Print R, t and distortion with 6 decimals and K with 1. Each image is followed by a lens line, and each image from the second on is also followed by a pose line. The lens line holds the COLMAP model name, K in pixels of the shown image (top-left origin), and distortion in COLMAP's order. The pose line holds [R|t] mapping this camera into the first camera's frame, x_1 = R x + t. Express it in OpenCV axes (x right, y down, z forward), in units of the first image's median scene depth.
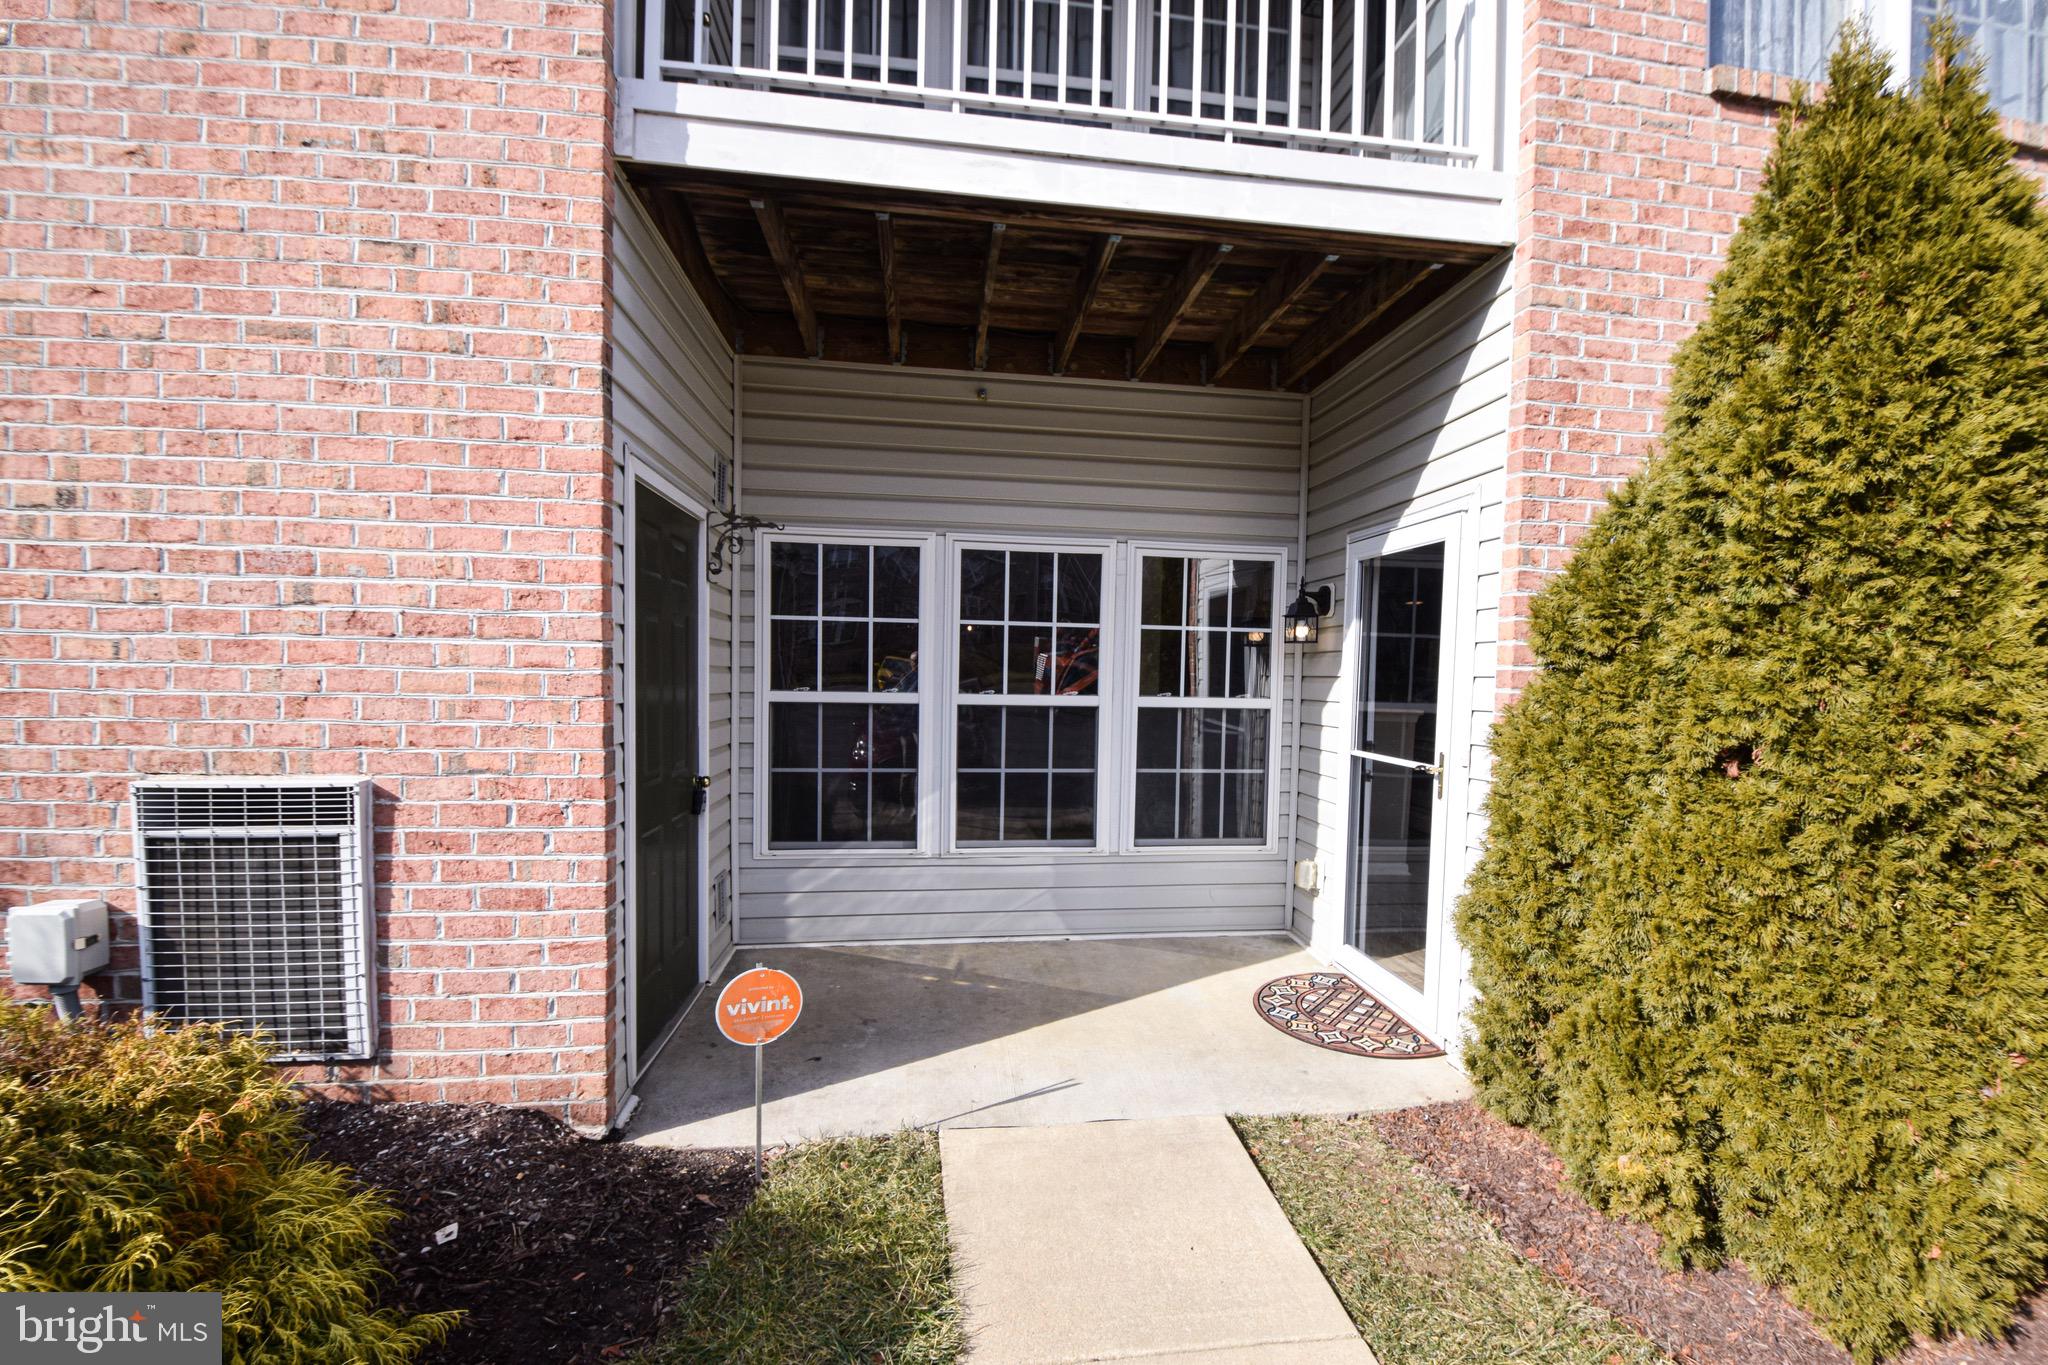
lens RADIAL K [[906.8, 0, 1051.9], [0, 906.8, 718.7], [0, 0, 1]] dist [0.001763, -0.014569]
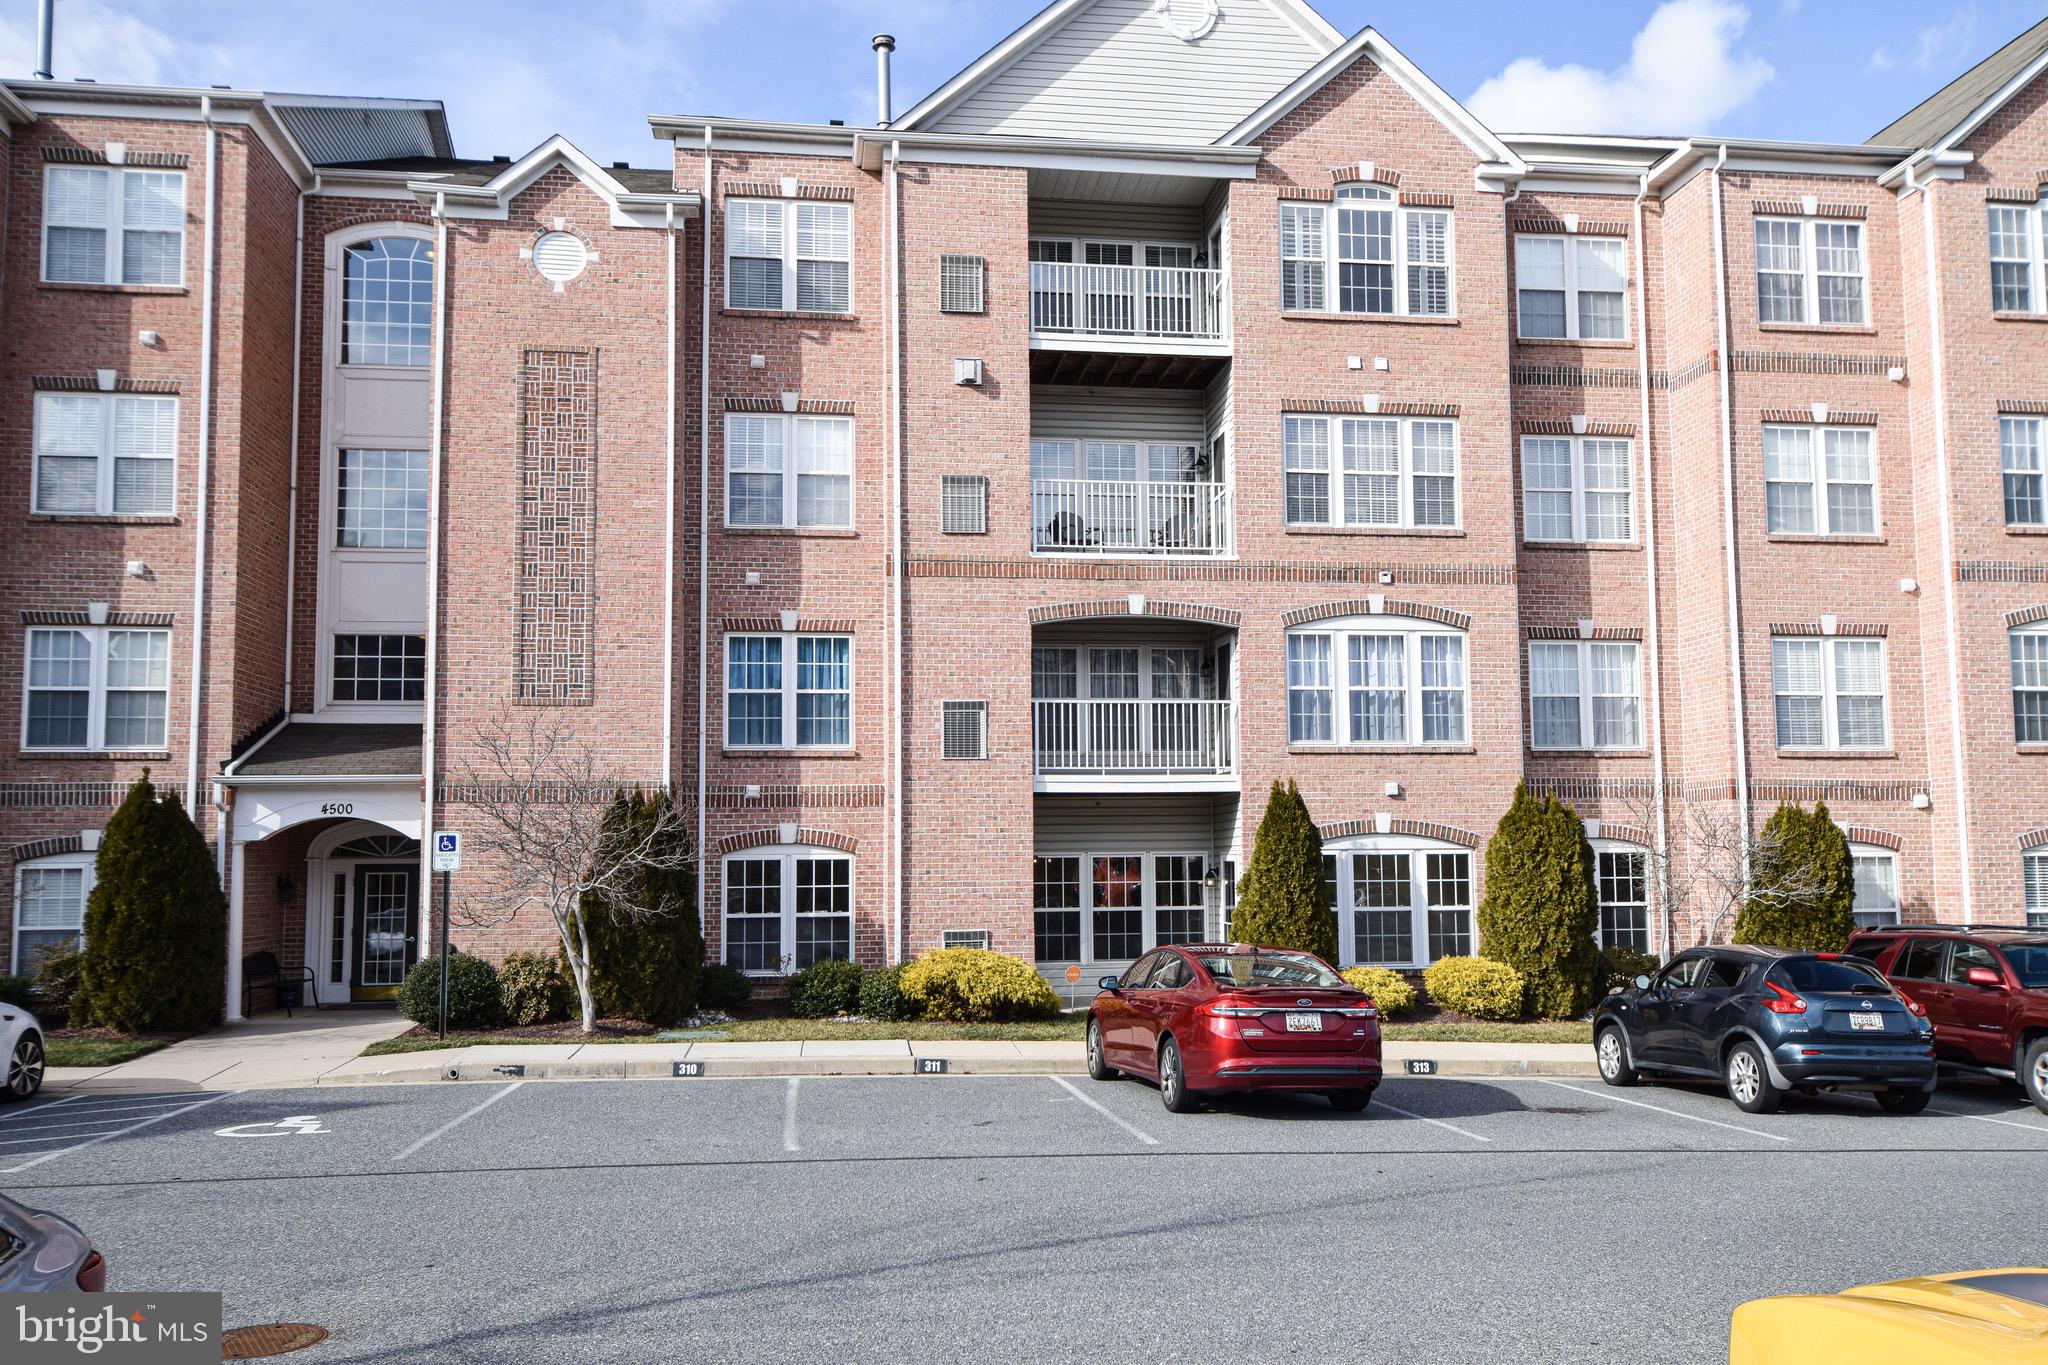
lens RADIAL K [[1582.2, 0, 1034.9], [0, 1582.2, 740.6], [0, 0, 1]] dist [0.011704, 0.004793]
pose [[0.999332, -0.032160, -0.017380, -0.337076], [0.029671, 0.991299, -0.128245, 0.157620], [0.021353, 0.127643, 0.991590, -7.352679]]
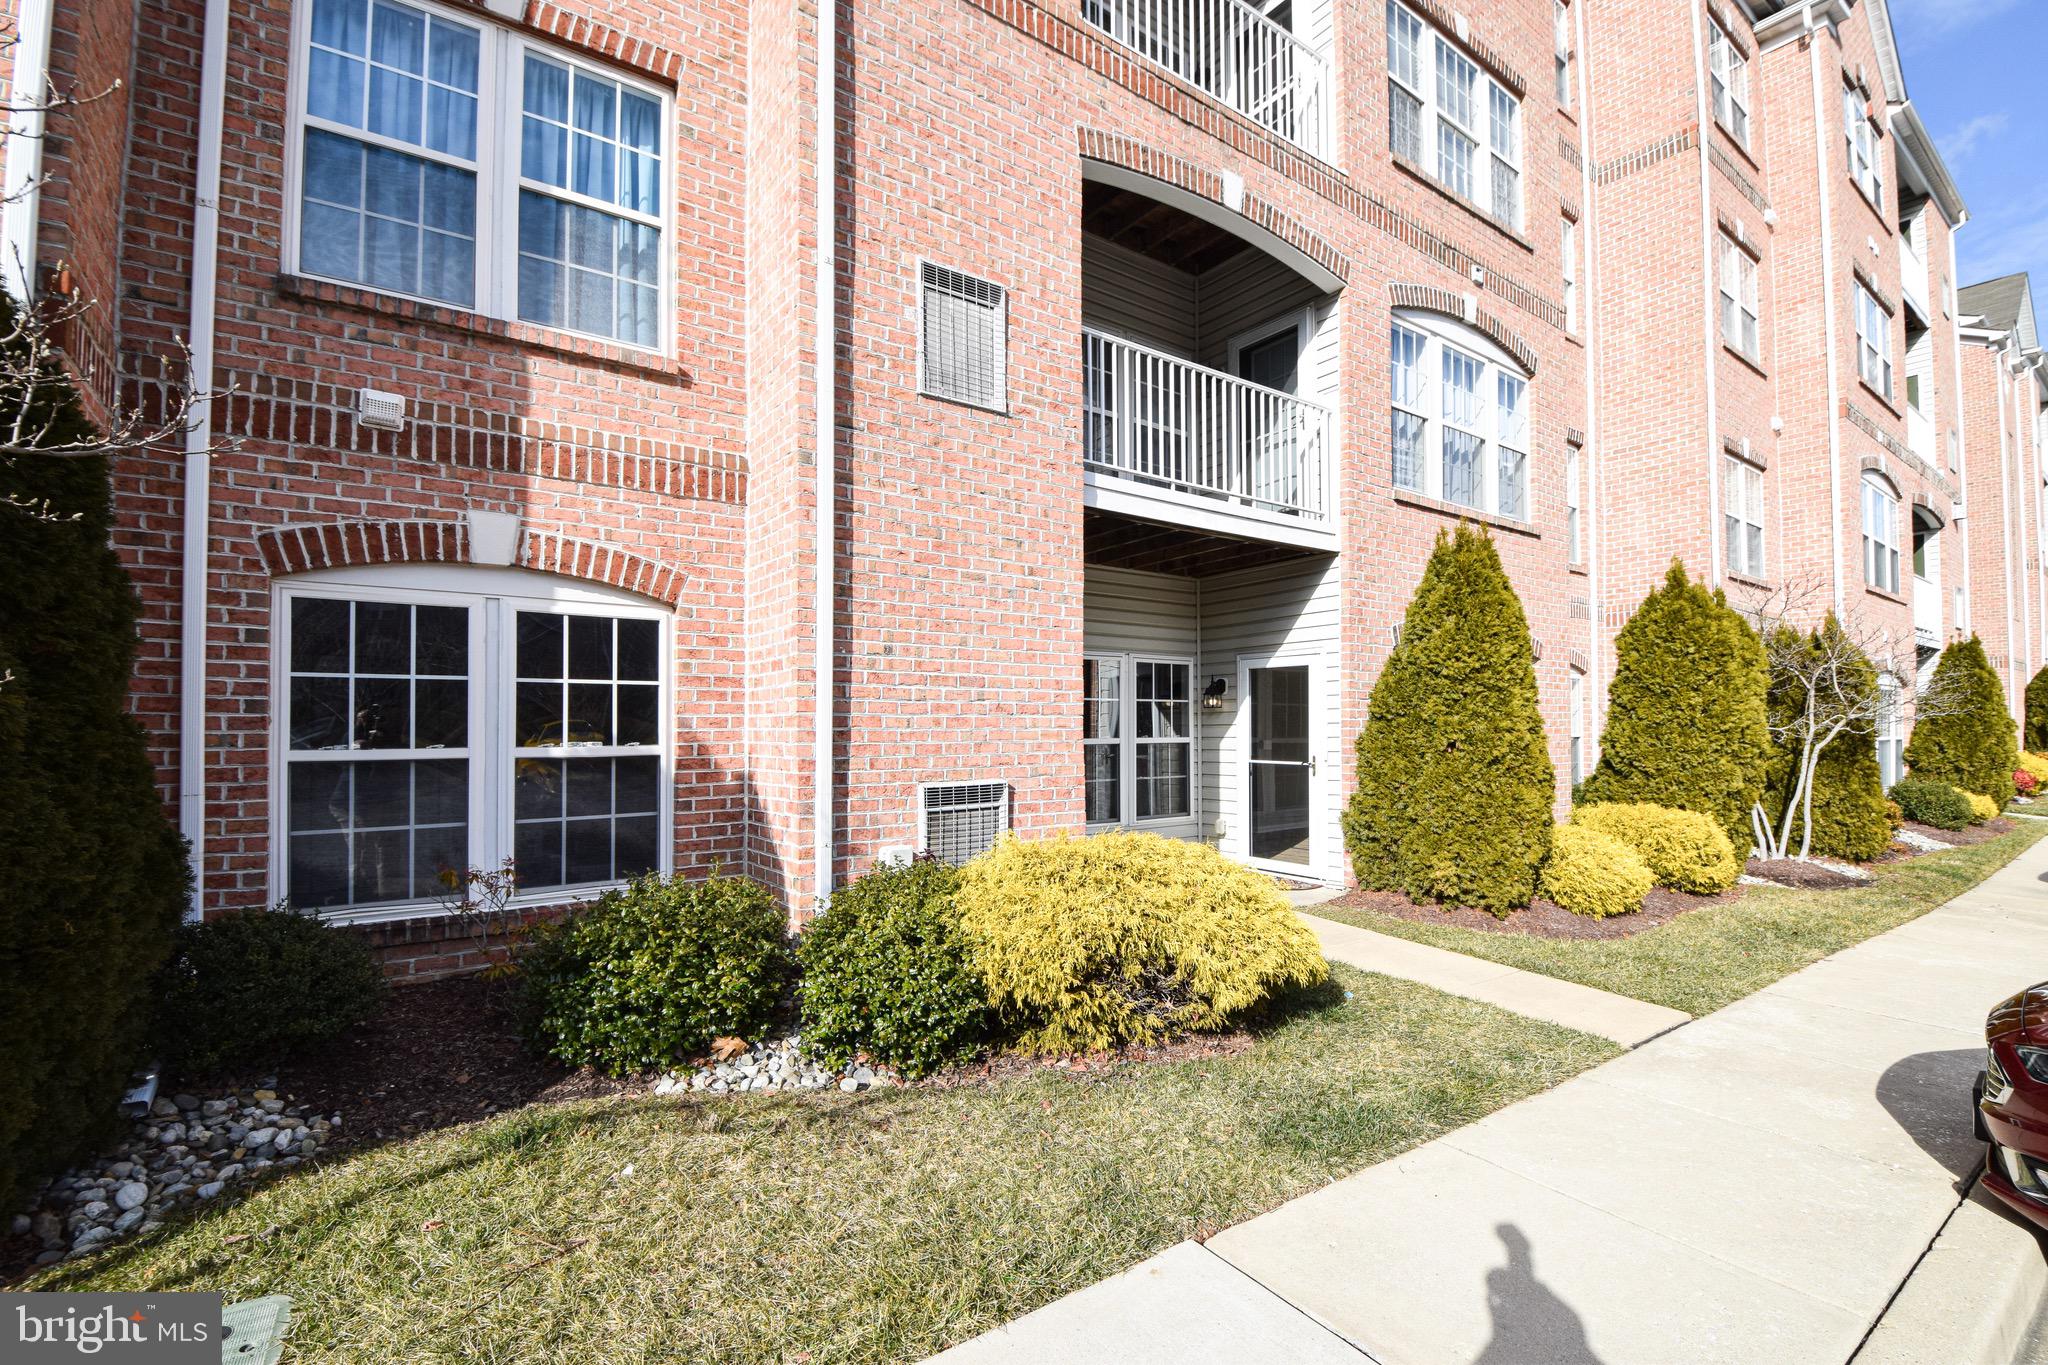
lens RADIAL K [[906.8, 0, 1051.9], [0, 906.8, 718.7], [0, 0, 1]] dist [0.001763, -0.014569]
pose [[0.880872, -0.017916, 0.473015, -1.707849], [0.045642, 0.997842, -0.047202, 0.027719], [-0.471149, 0.063168, 0.879789, -0.996976]]
